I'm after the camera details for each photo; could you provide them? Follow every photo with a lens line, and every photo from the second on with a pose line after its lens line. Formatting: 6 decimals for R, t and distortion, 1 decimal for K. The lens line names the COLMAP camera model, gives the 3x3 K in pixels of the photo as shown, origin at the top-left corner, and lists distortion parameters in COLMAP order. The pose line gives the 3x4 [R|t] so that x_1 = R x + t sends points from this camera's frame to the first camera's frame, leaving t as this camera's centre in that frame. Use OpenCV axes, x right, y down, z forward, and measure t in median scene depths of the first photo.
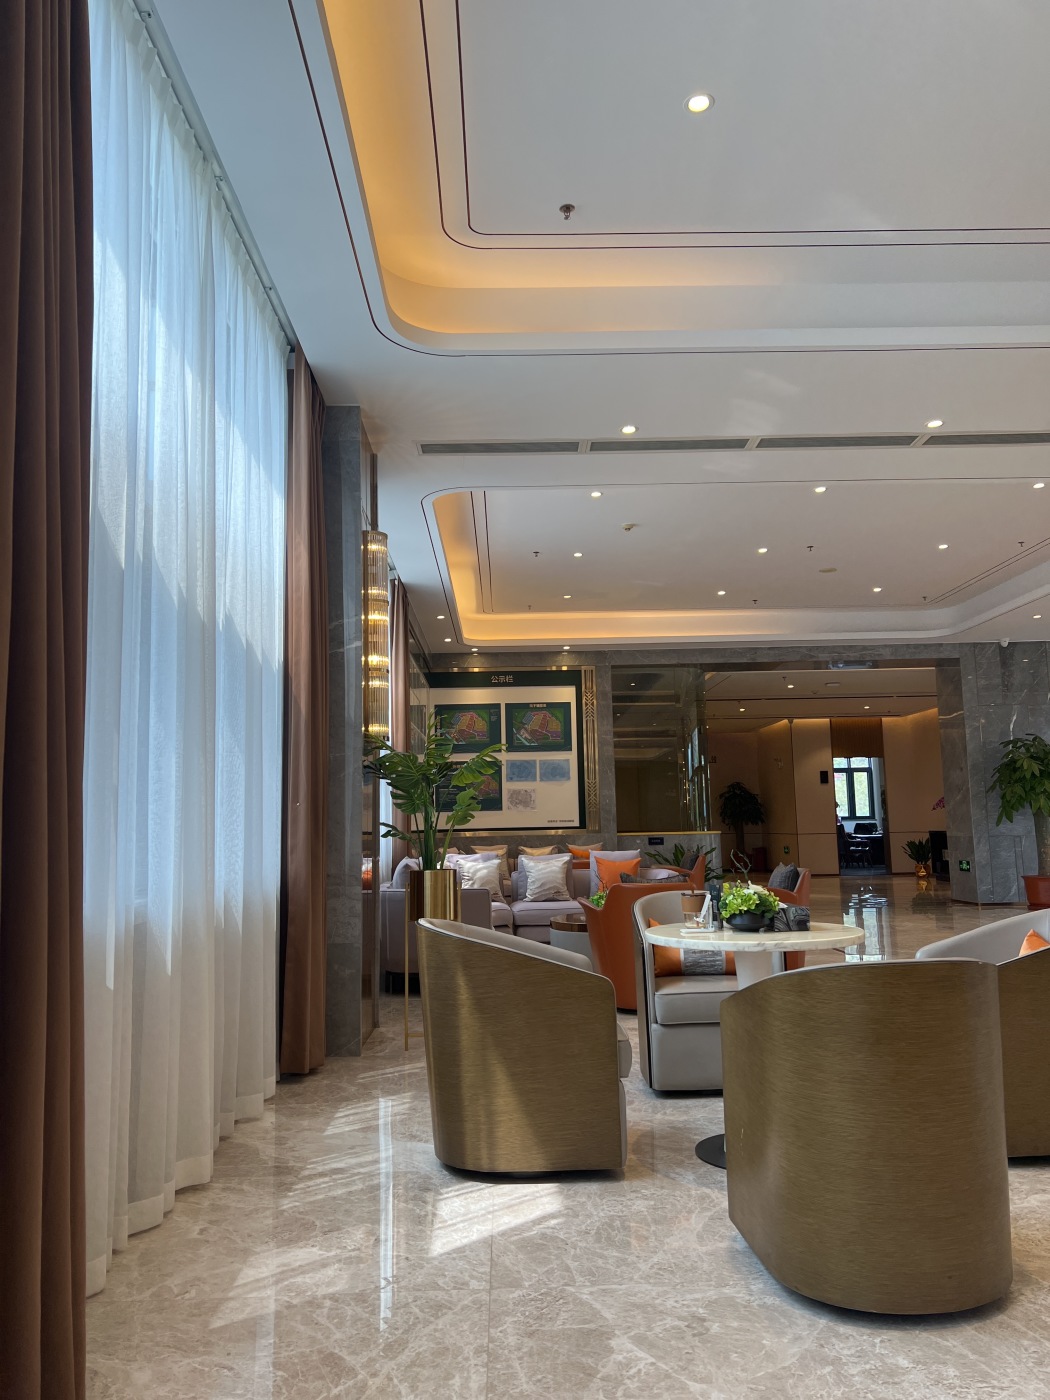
lens RADIAL K [[1058.2, 0, 524.3], [0, 1058.2, 697.4], [0, 0, 1]] dist [0.086387, -0.076945]
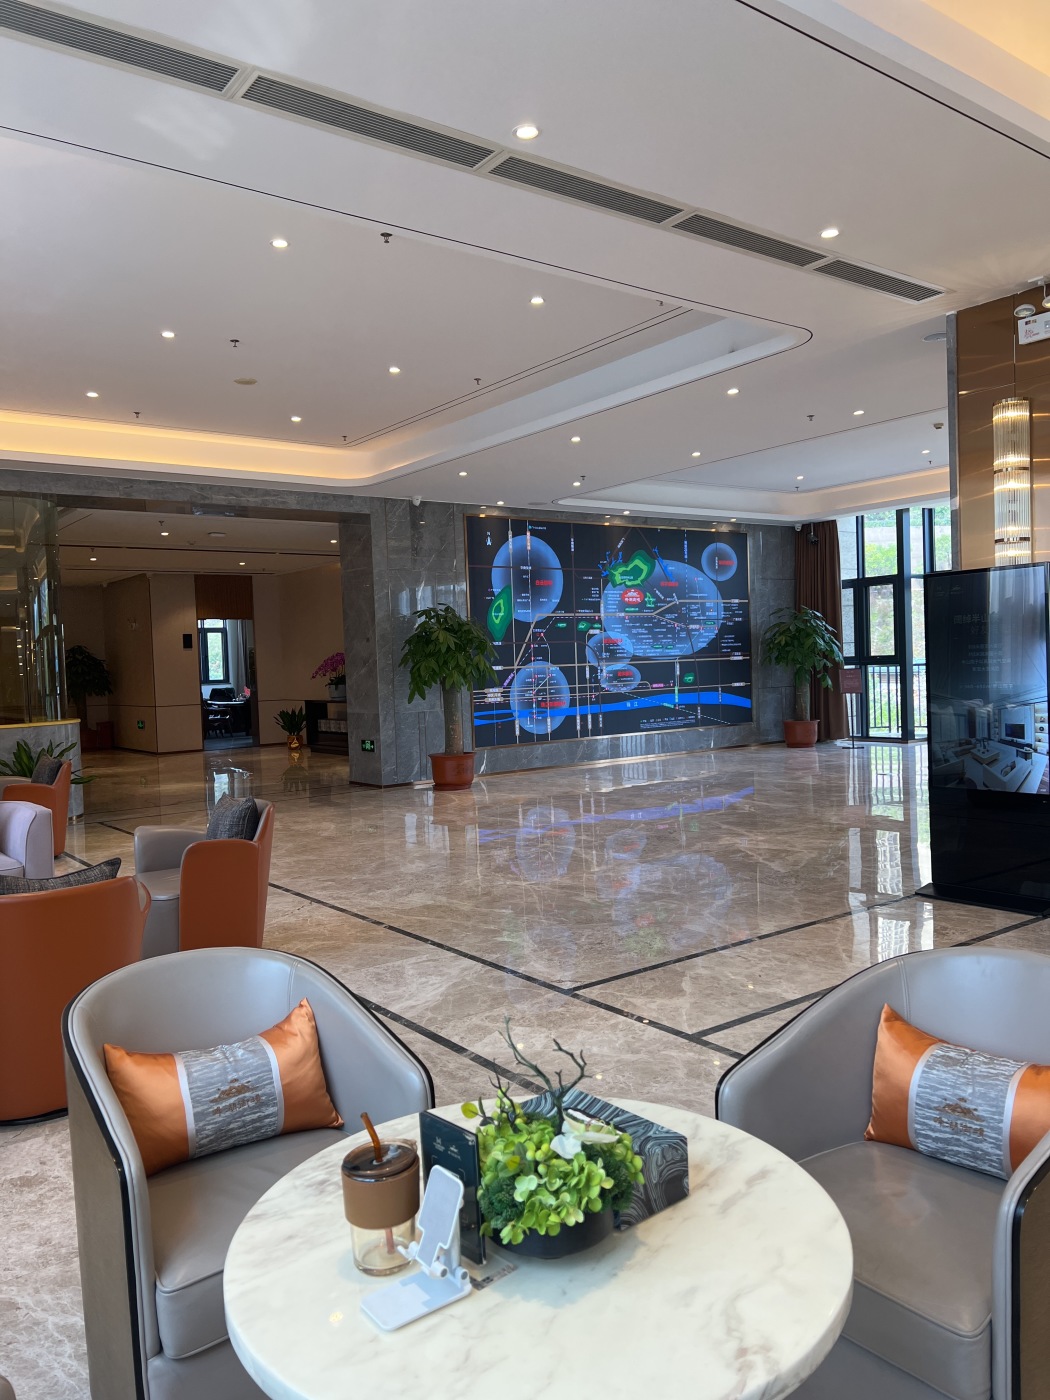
lens RADIAL K [[1058.2, 0, 532.4], [0, 1058.2, 695.0], [0, 0, 1]] dist [0.086387, -0.076945]
pose [[0.813702, -0.026479, 0.580678, 0.002096], [-0.052164, 0.991605, 0.118316, 0.000238], [-0.578936, -0.126565, 0.805490, 0.198744]]
